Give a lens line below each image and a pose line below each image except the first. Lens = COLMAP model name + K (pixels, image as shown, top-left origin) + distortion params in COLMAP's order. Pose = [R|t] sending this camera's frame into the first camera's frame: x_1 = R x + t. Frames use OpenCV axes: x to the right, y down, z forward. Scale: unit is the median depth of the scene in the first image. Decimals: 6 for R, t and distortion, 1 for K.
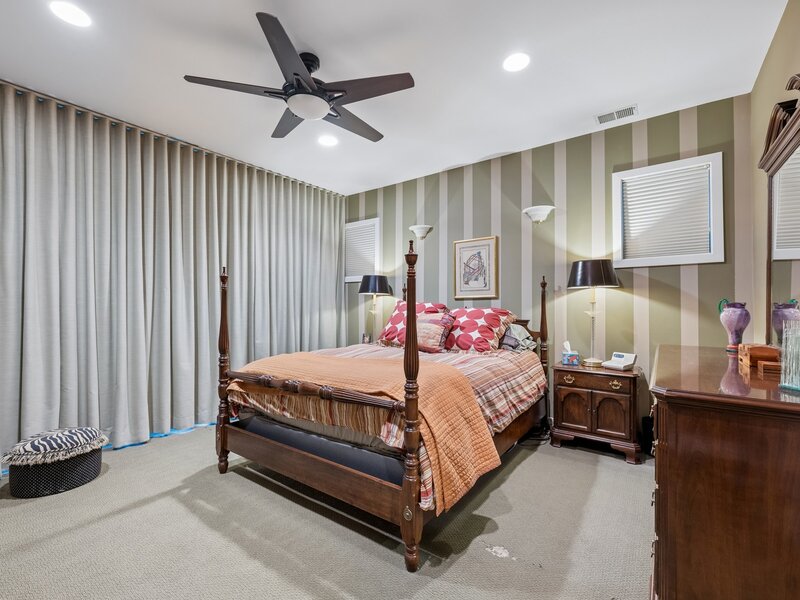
lens RADIAL K [[355.1, 0, 393.1], [0, 355.1, 305.7], [0, 0, 1]] dist [-0.003100, 0.000153]
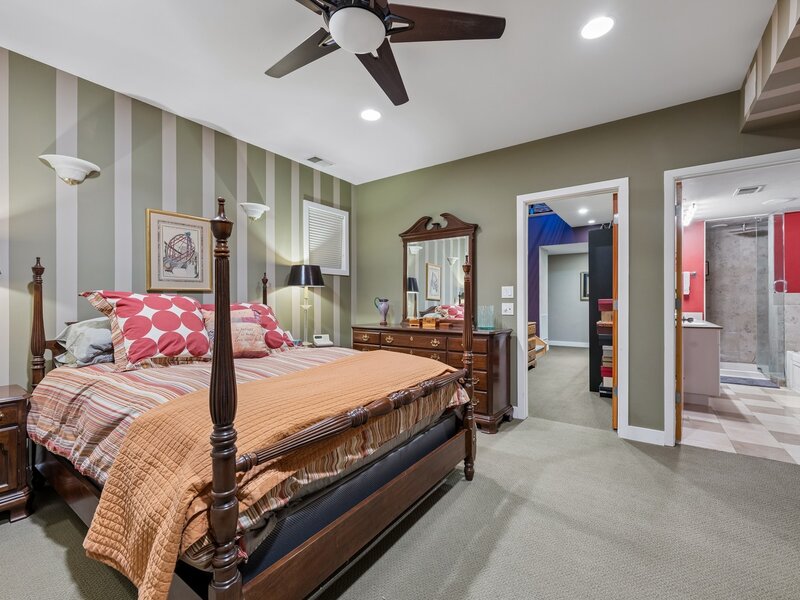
lens RADIAL K [[355.1, 0, 415.2], [0, 355.1, 300.0], [0, 0, 1]] dist [-0.003100, 0.000153]
pose [[-0.049905, 0.001651, 0.998753, -0.650500], [-0.005864, 0.999981, -0.001946, -0.002244], [-0.998737, -0.005954, -0.049895, 0.595770]]
